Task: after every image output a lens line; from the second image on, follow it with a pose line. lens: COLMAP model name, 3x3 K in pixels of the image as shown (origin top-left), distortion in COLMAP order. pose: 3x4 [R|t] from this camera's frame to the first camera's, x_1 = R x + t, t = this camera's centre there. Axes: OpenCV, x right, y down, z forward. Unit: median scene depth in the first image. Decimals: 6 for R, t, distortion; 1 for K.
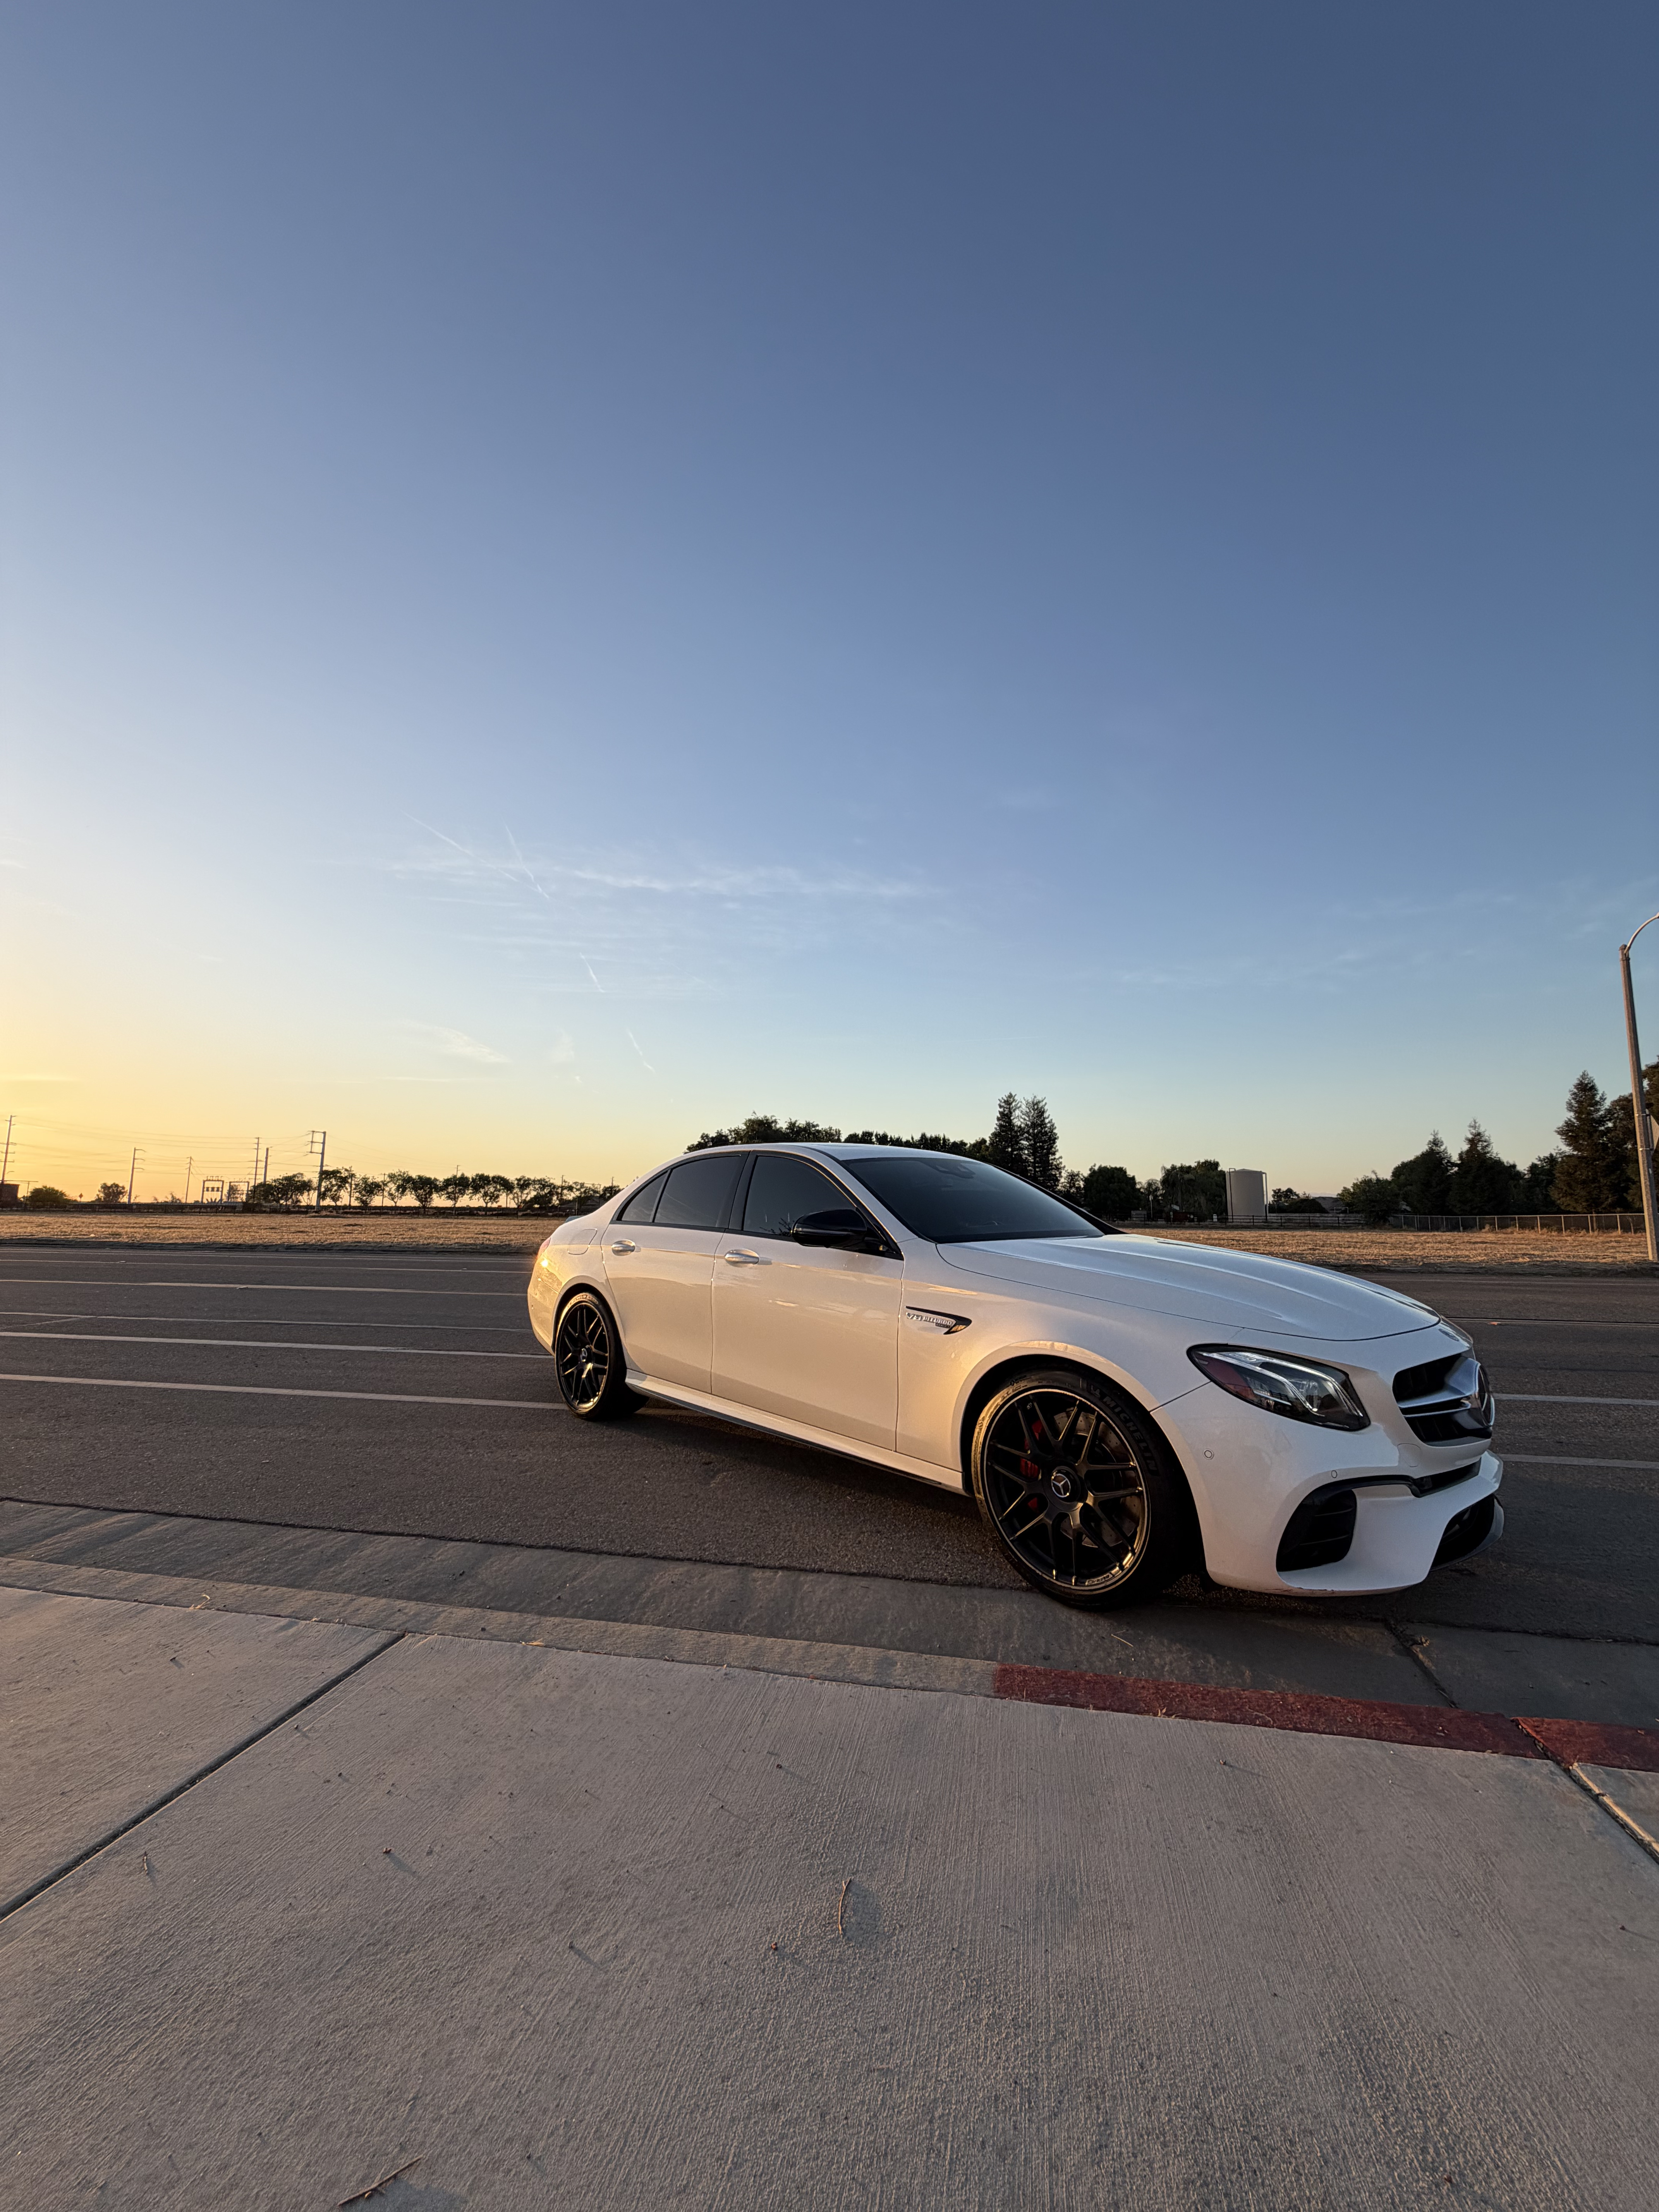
lens RADIAL K [[874.7, 0, 829.5], [0, 874.7, 1106.0], [0, 0, 1]] dist [-0.000104, -0.000185]
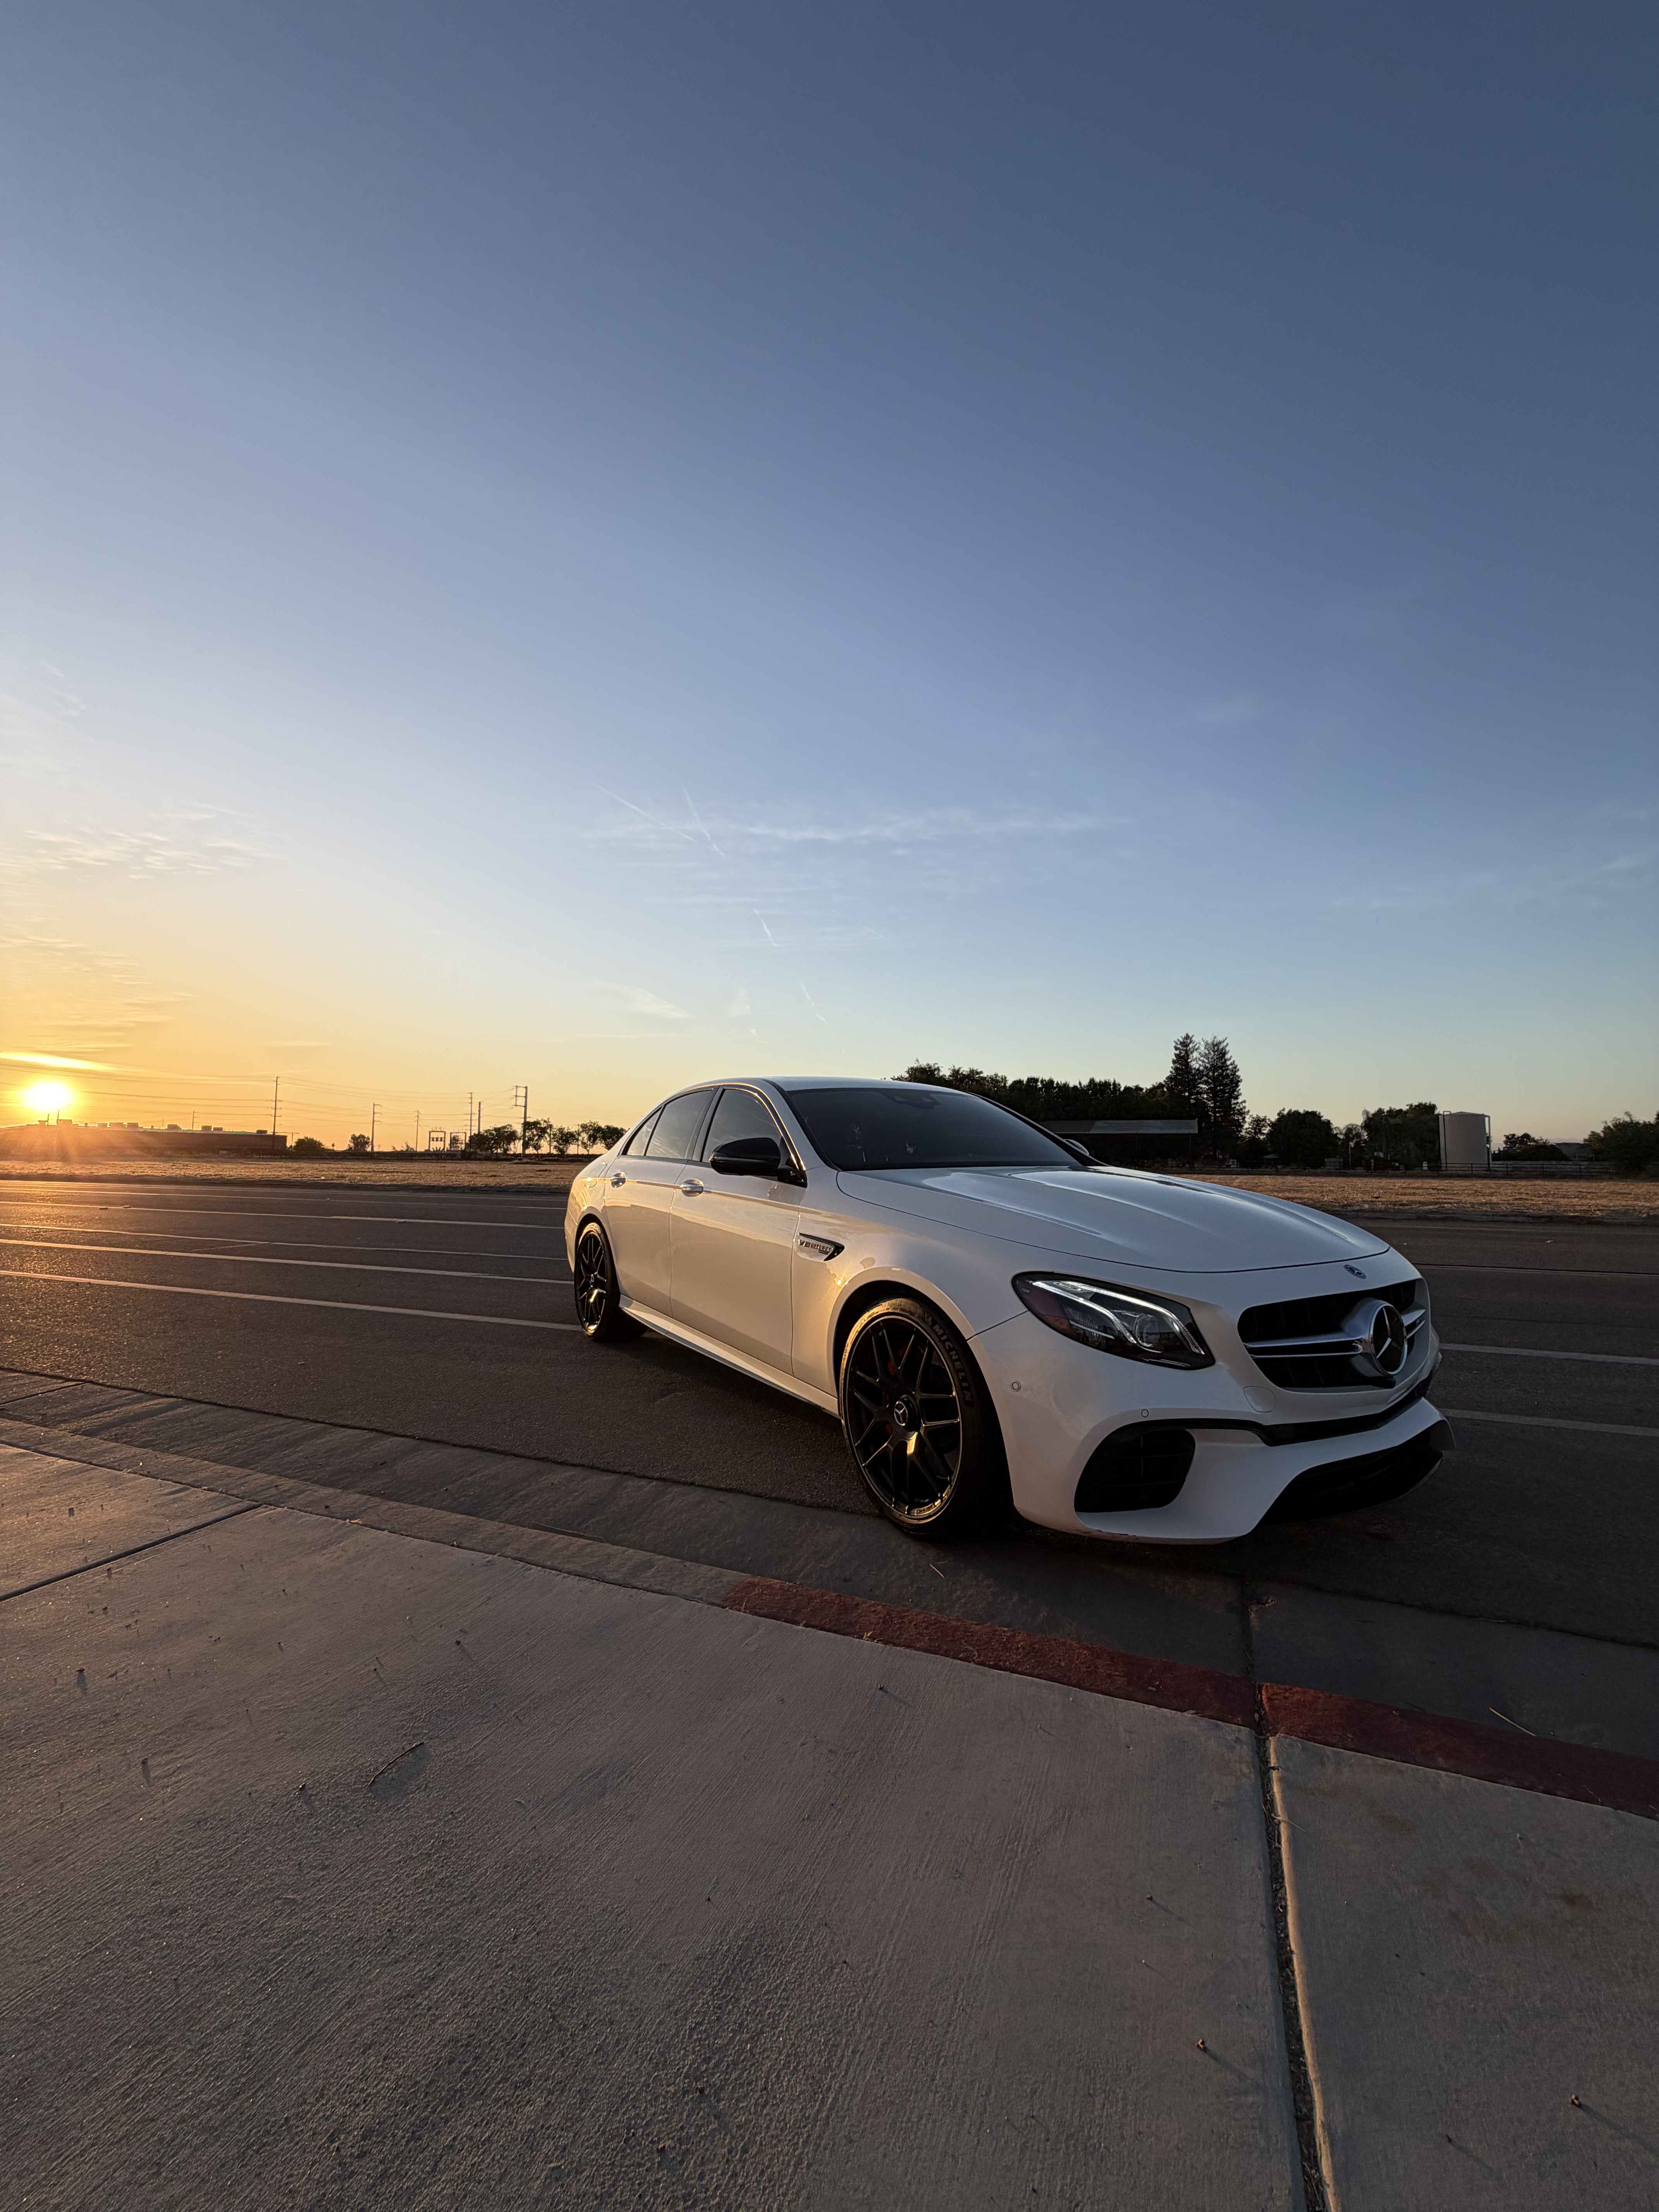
lens RADIAL K [[874.7, 0, 829.5], [0, 874.7, 1106.0], [0, 0, 1]] dist [-0.000104, -0.000185]
pose [[0.981998, -0.010735, -0.188584, 0.374488], [0.021915, 0.998117, 0.057298, 0.035581], [0.187614, -0.060399, 0.980384, 0.054151]]
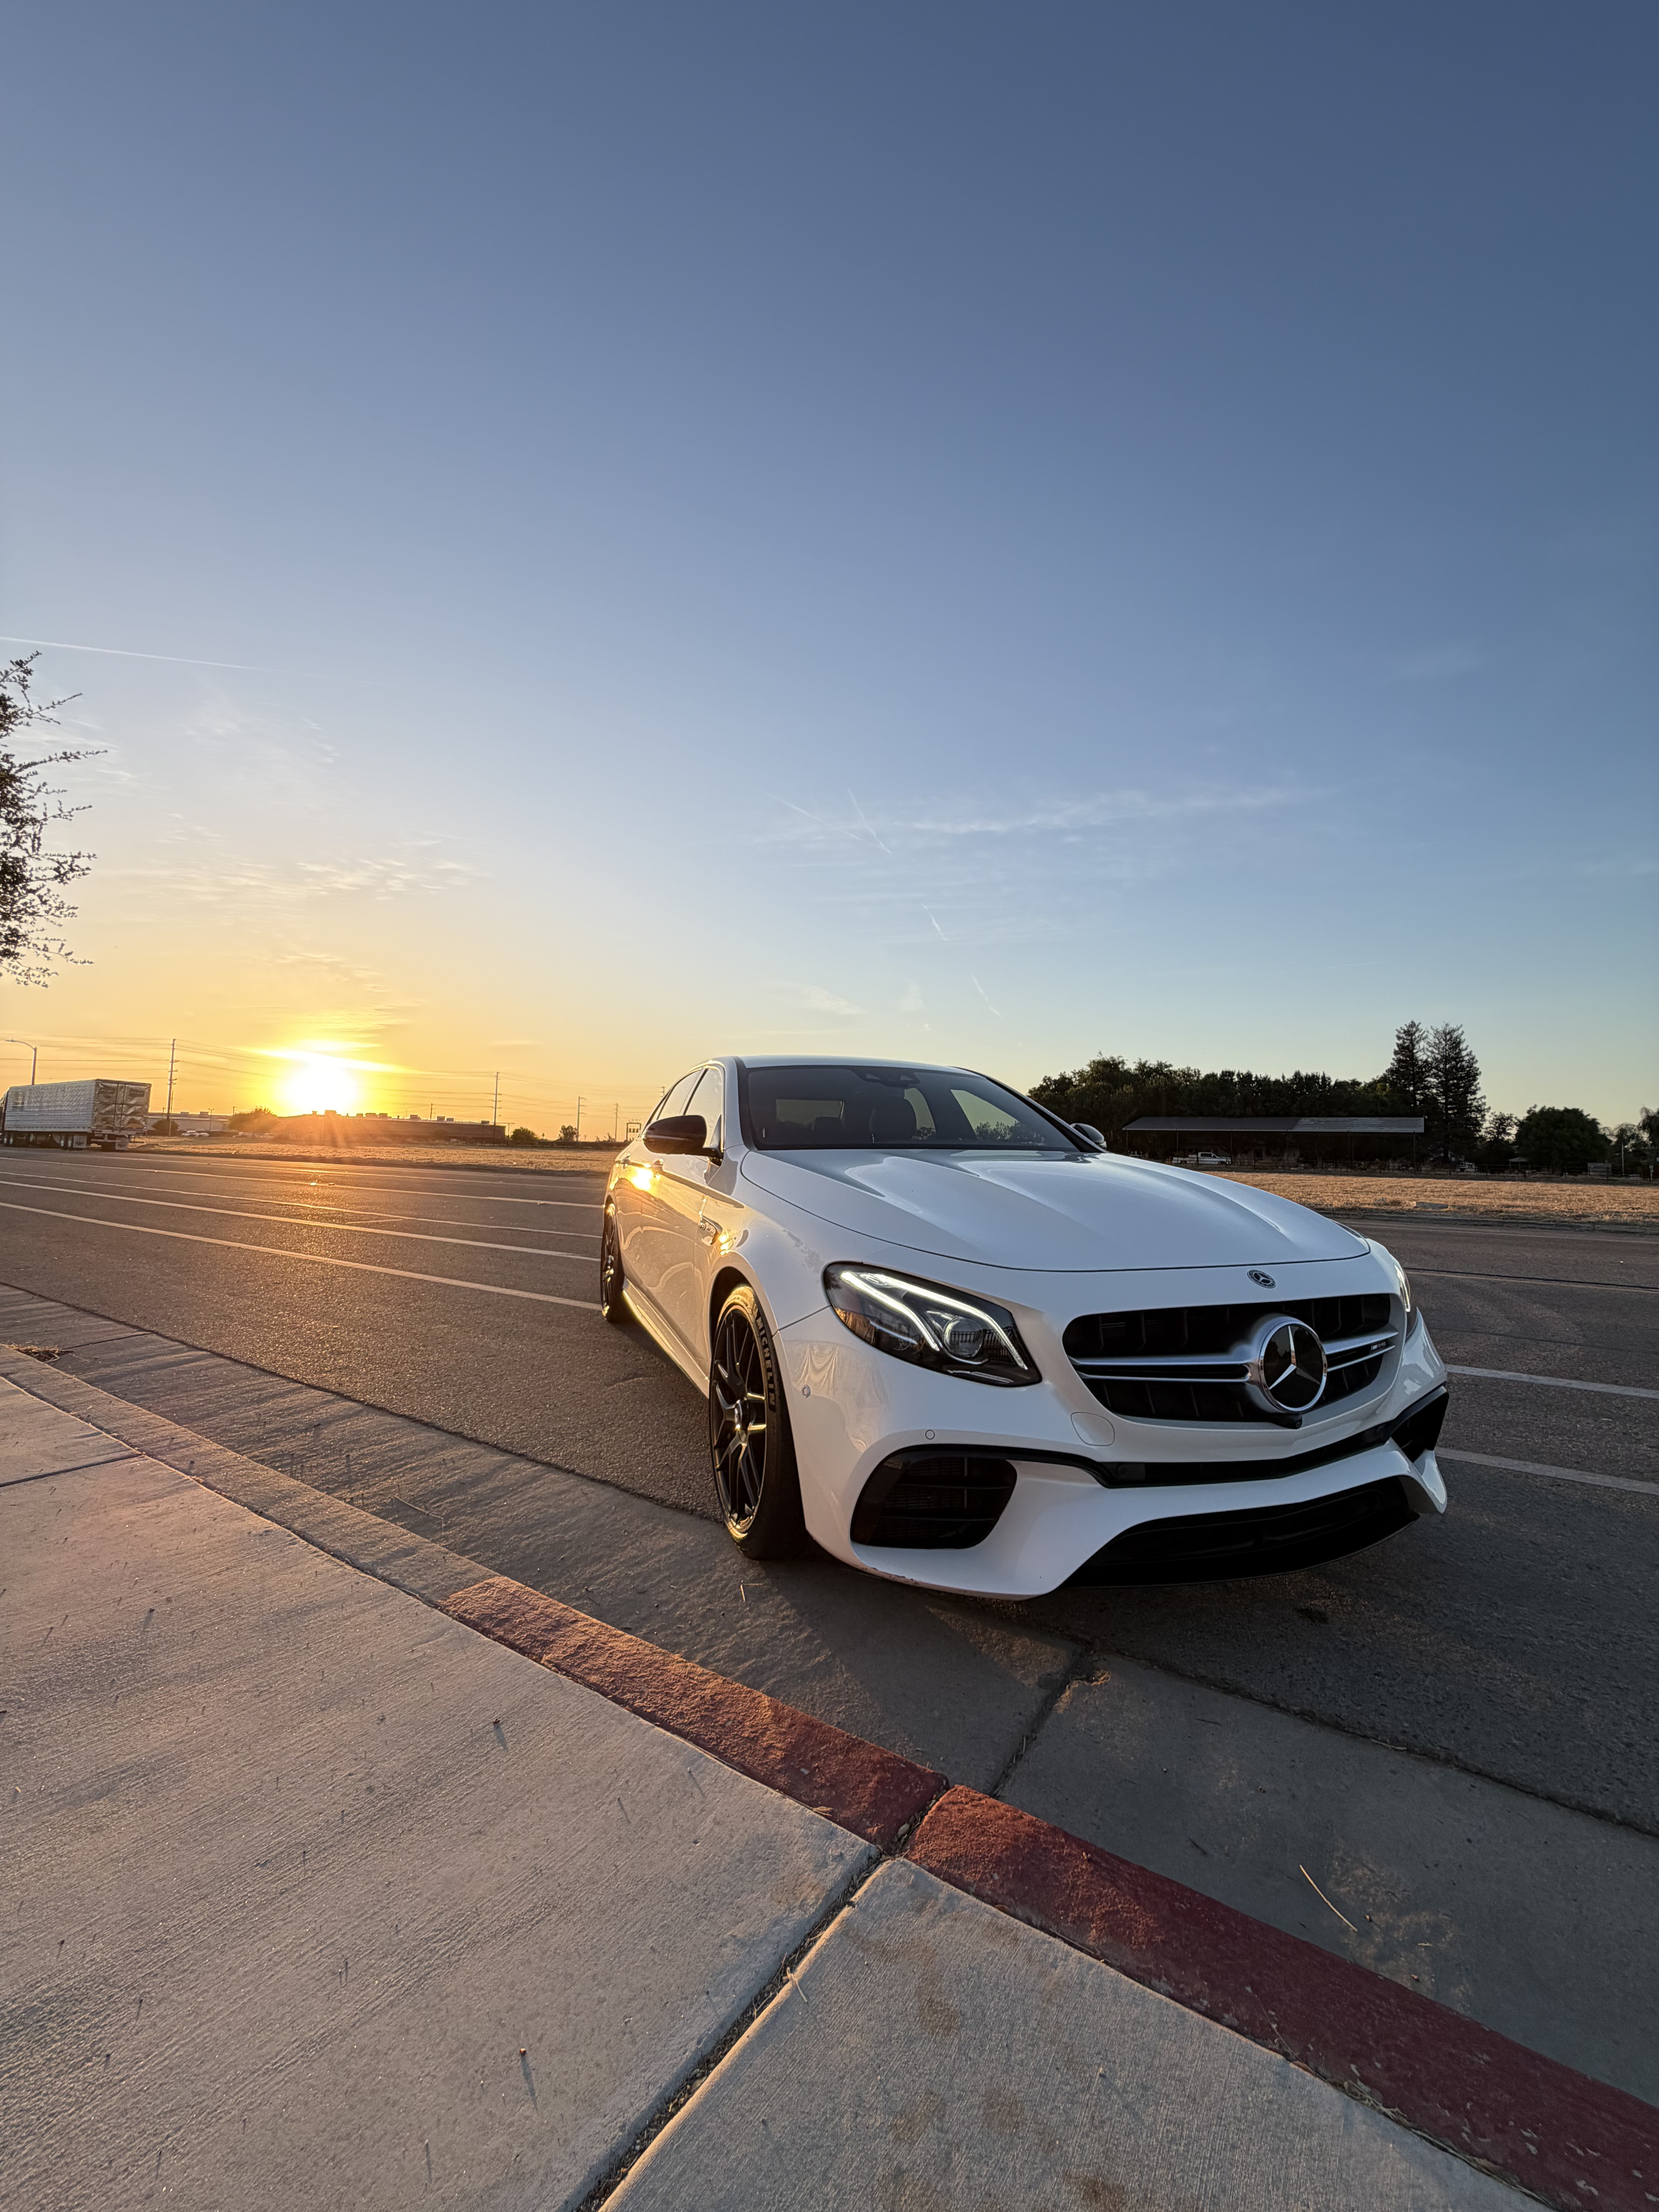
lens RADIAL K [[870.7, 0, 824.0], [0, 870.7, 1090.2], [0, 0, 1]] dist [-0.001684, -0.000022]
pose [[0.924301, -0.011970, -0.381476, 0.685166], [0.029501, 0.998758, 0.040140, 0.074452], [0.380522, -0.048355, 0.923507, 0.237935]]
